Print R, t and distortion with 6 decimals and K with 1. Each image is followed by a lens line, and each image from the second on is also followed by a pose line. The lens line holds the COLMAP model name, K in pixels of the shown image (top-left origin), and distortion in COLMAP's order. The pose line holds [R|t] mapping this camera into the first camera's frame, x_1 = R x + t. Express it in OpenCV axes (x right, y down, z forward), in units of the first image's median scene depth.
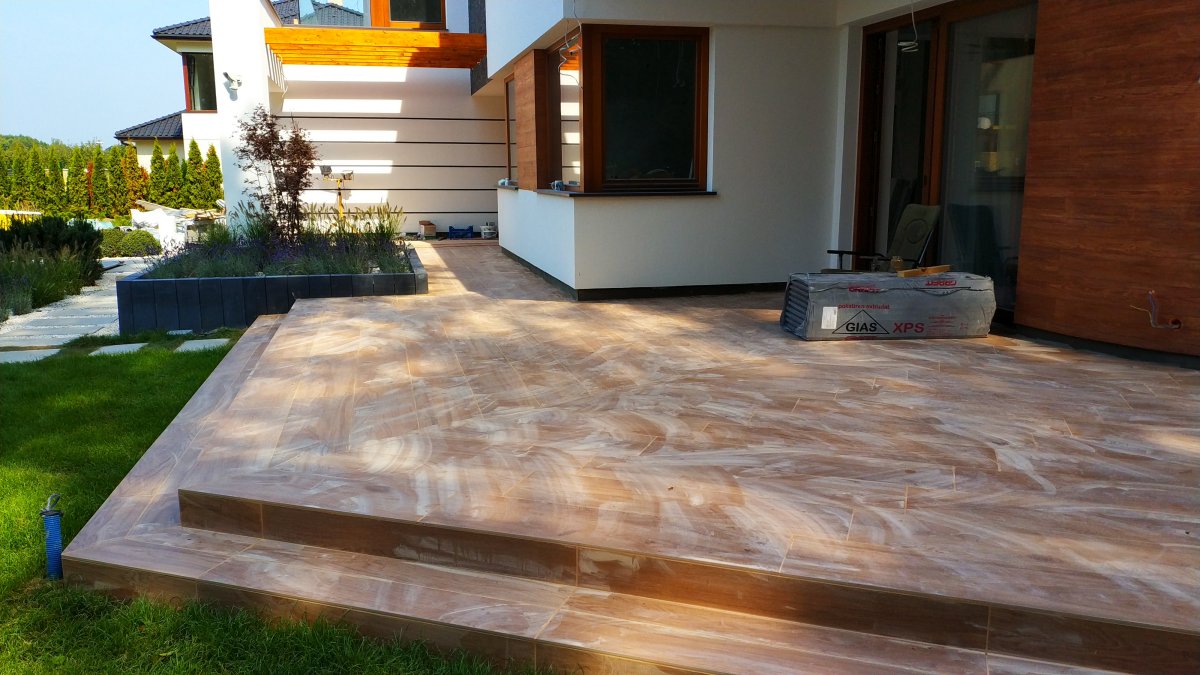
lens RADIAL K [[942.8, 0, 600.9], [0, 942.8, 336.7], [0, 0, 1]] dist [0.042373, -0.048554]
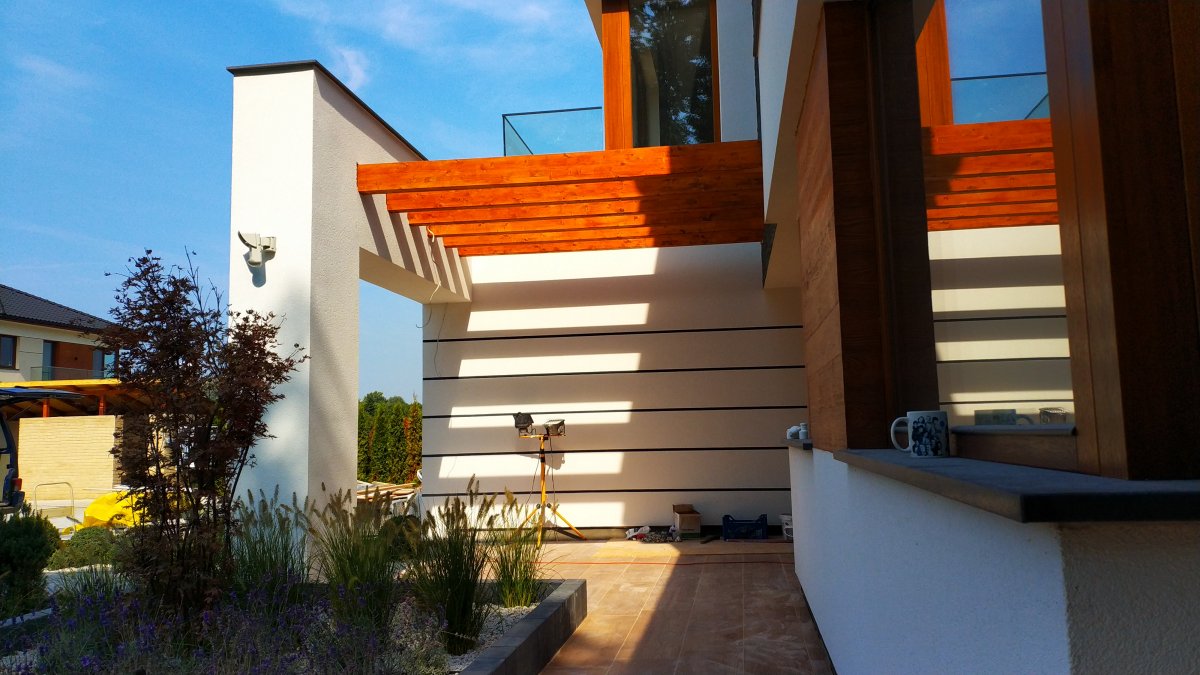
lens RADIAL K [[942.8, 0, 605.0], [0, 942.8, 334.5], [0, 0, 1]] dist [0.042373, -0.048554]
pose [[0.930702, -0.056997, -0.361311, -0.019761], [-0.042544, 0.964213, -0.261692, -0.072538], [0.363297, 0.258929, 0.894970, 0.460202]]
